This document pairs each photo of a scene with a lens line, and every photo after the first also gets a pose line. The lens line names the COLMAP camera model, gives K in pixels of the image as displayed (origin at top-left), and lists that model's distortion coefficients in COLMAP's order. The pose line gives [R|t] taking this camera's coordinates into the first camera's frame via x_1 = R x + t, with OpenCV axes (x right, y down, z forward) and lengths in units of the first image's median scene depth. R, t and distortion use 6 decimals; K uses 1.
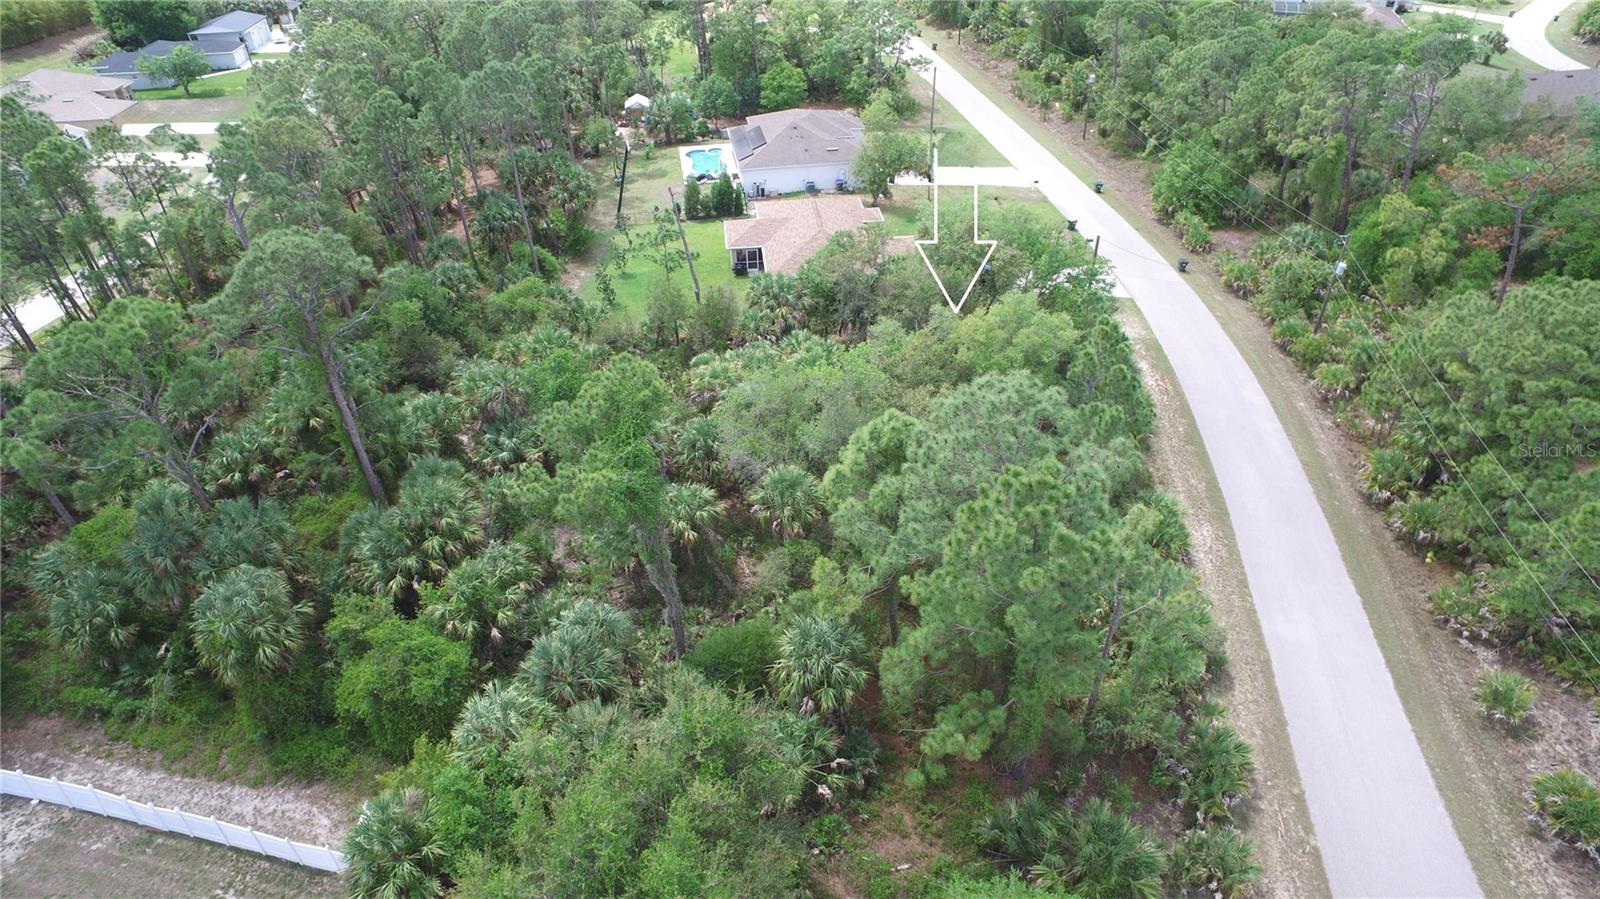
lens RADIAL K [[937.4, 0, 800.0], [0, 937.4, 449.5], [0, 0, 1]] dist [-0.112162, 0.080681]
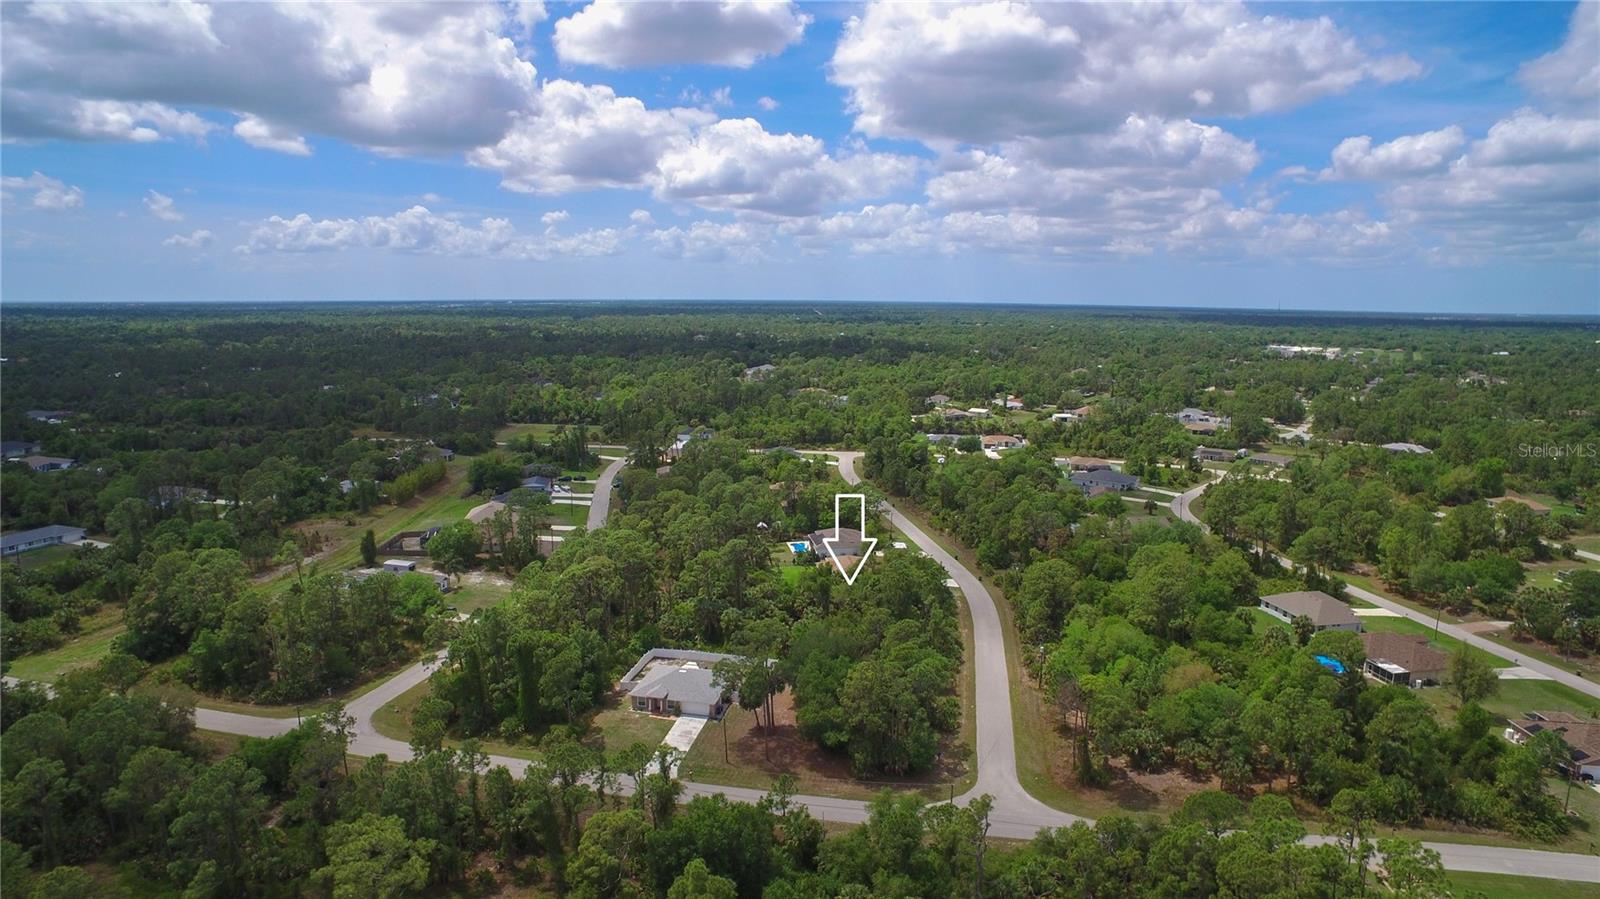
lens RADIAL K [[921.9, 0, 800.0], [0, 921.9, 449.5], [0, 0, 1]] dist [-0.026119, 0.000488]
pose [[0.999563, 0.024240, 0.016919, -0.131097], [-0.013903, 0.890599, -0.454576, 0.509081], [-0.026087, 0.454142, 0.890547, -1.156653]]
